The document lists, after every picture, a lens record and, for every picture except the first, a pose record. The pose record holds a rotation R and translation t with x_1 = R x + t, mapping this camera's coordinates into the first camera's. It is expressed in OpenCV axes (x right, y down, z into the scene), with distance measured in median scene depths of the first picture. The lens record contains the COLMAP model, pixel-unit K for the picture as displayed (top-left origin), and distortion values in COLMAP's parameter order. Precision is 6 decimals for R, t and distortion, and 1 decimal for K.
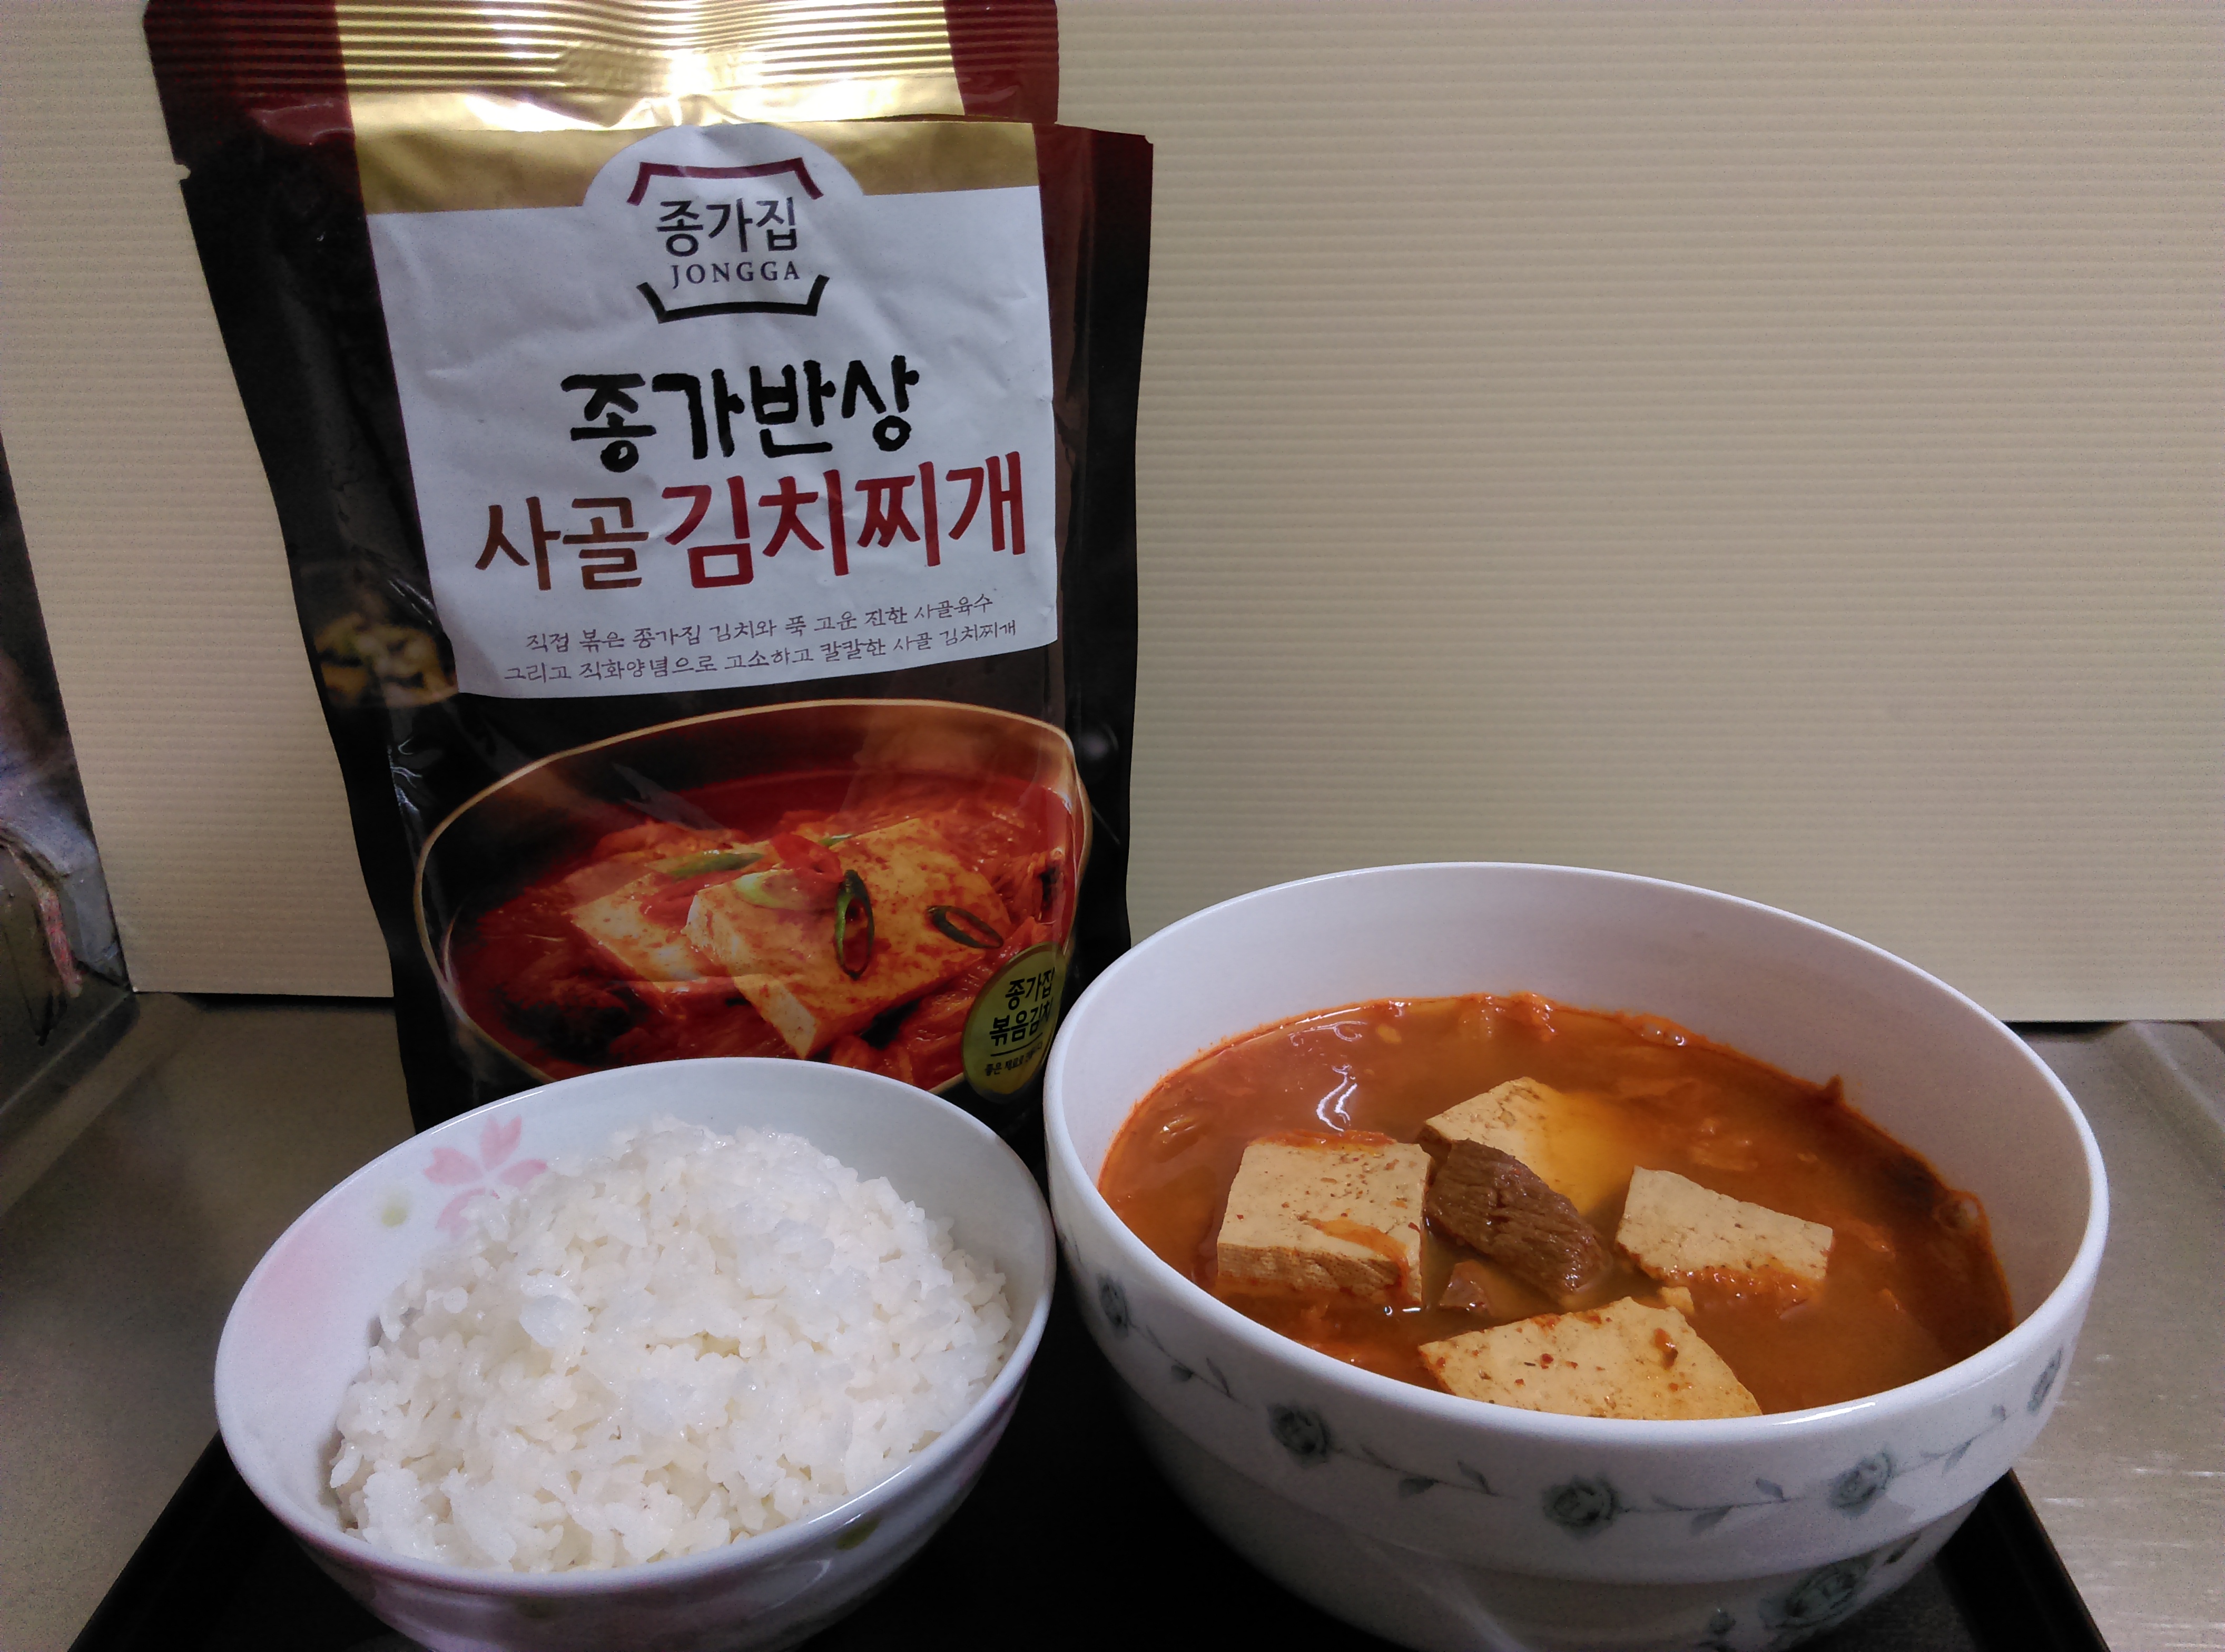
lens RADIAL K [[1798.9, 0, 1112.5], [0, 1798.9, 826.0], [0, 0, 1]] dist [0.131125, -0.236584]
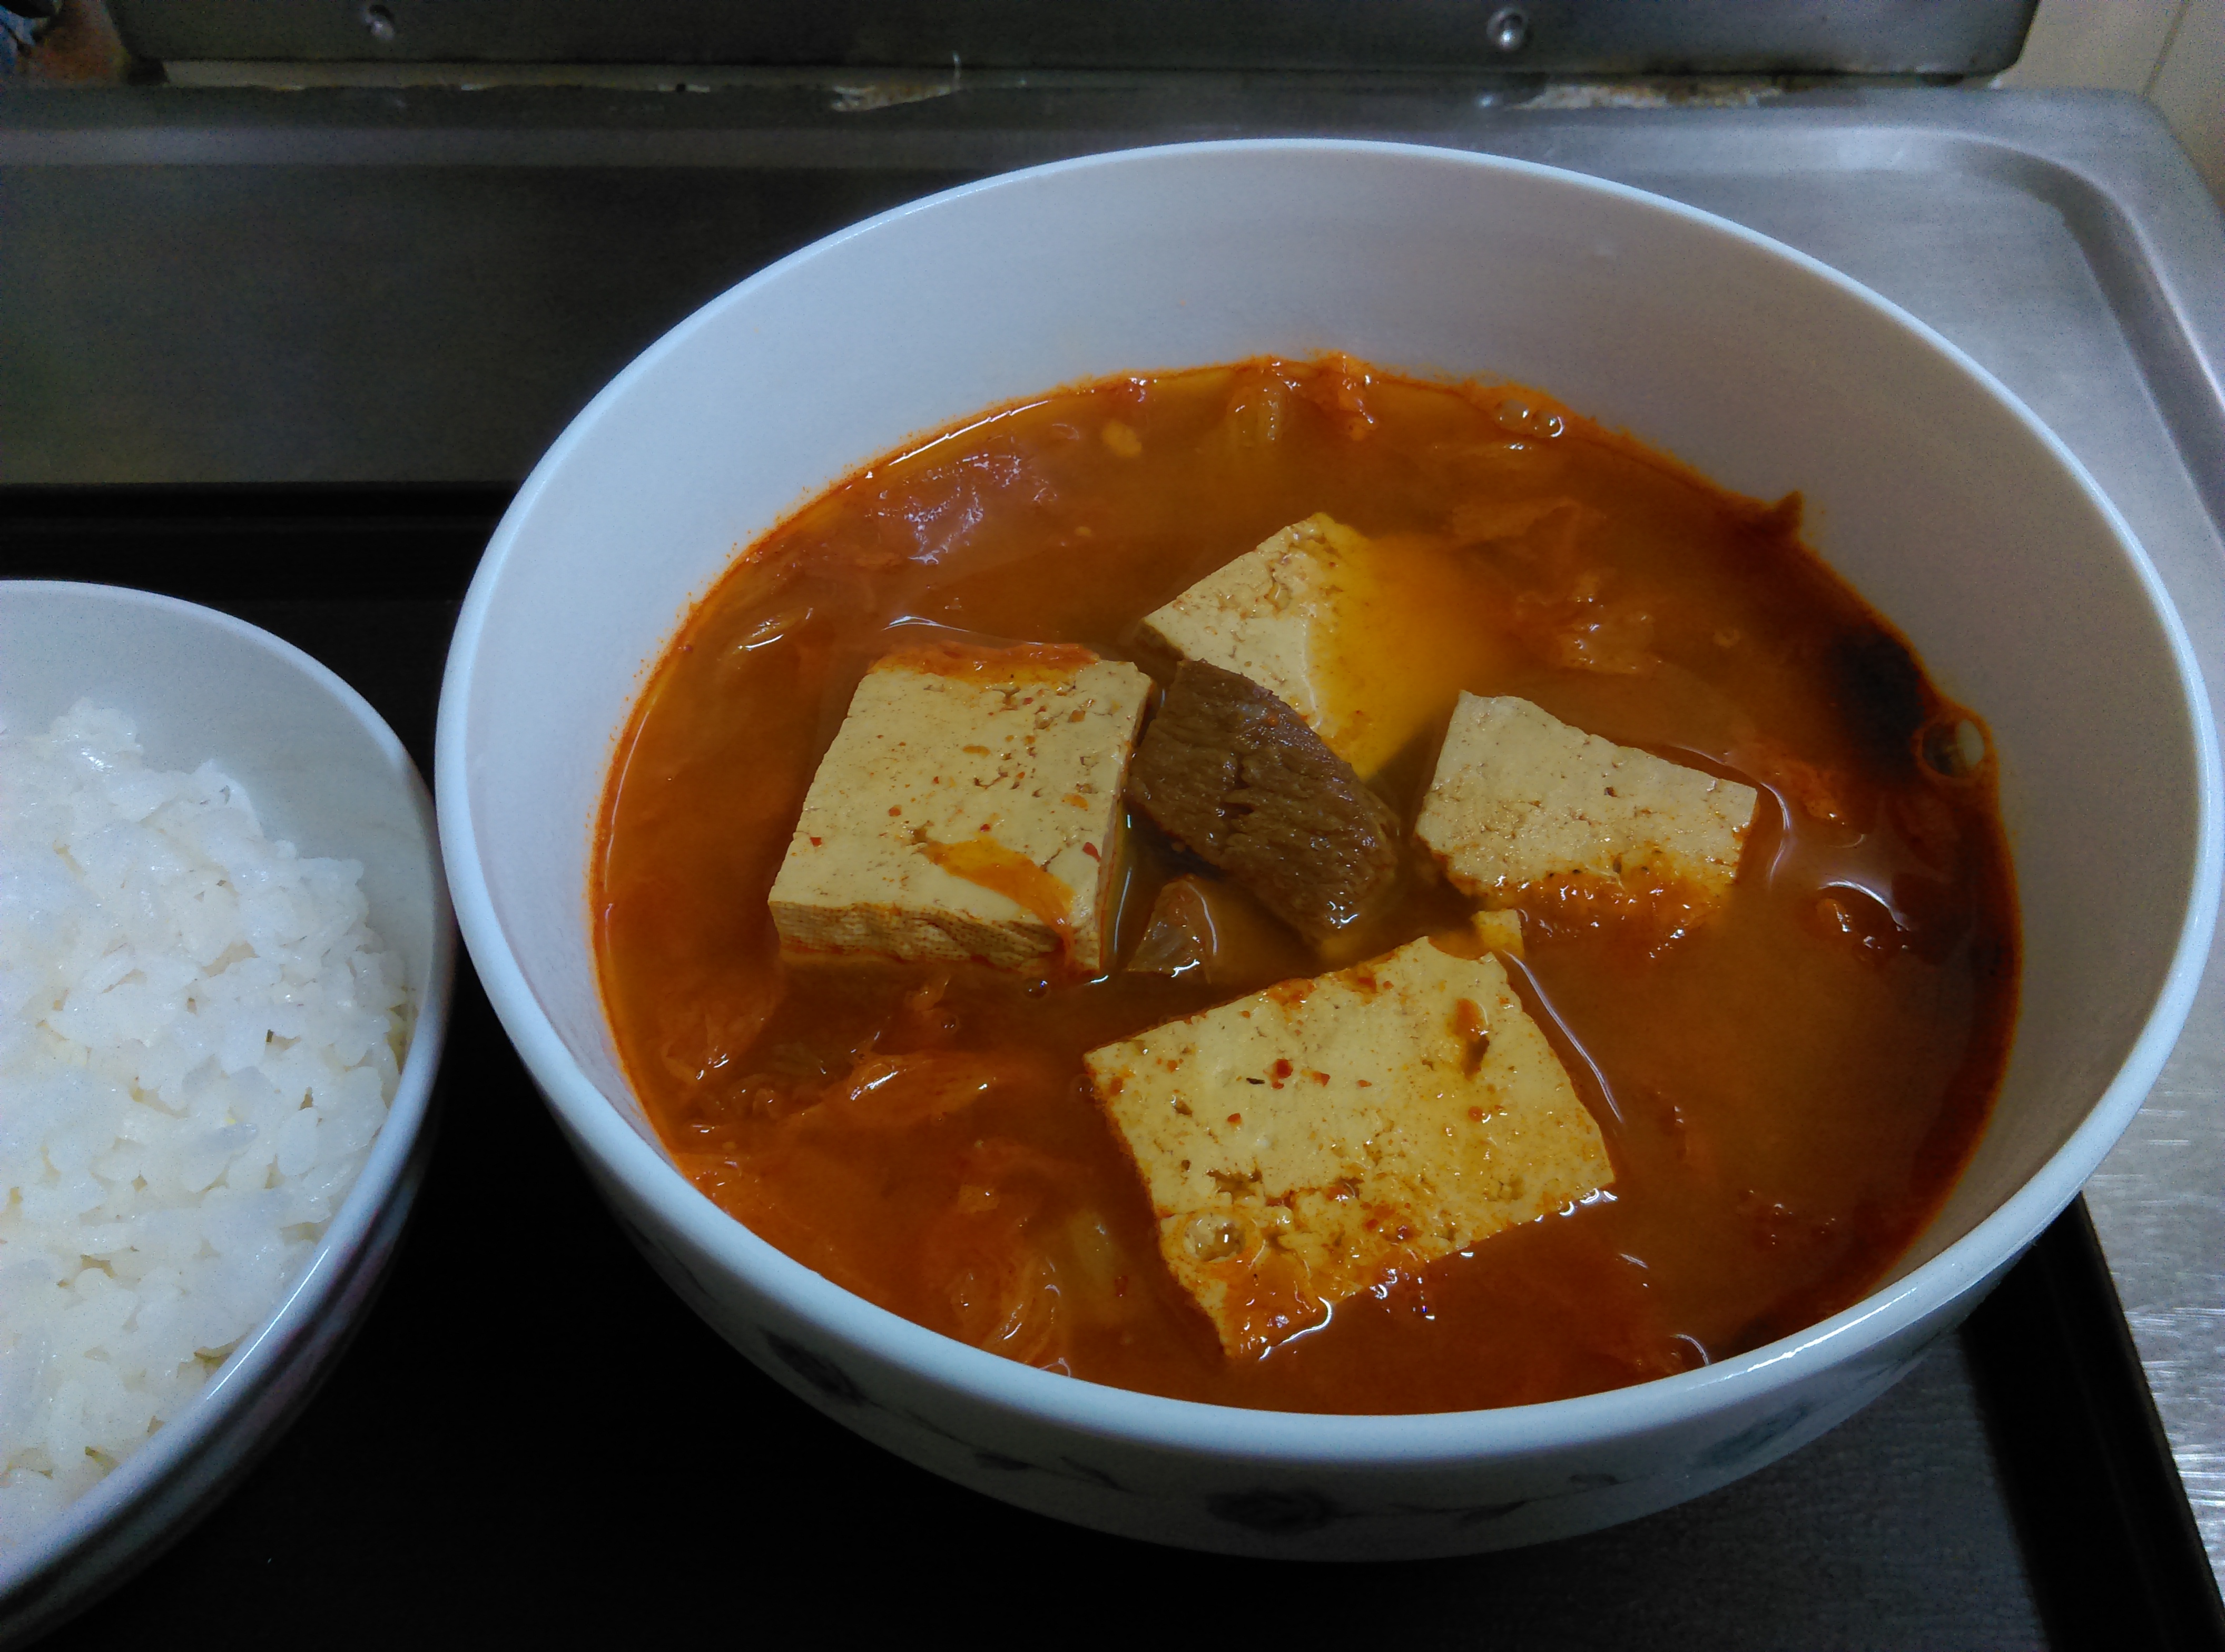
lens RADIAL K [[1798.9, 0, 1112.5], [0, 1798.9, 826.0], [0, 0, 1]] dist [0.131125, -0.236584]
pose [[0.998180, -0.048337, 0.036045, 0.148807], [0.027427, 0.896350, 0.442498, -0.057962], [-0.053698, -0.440704, 0.896045, 0.443322]]
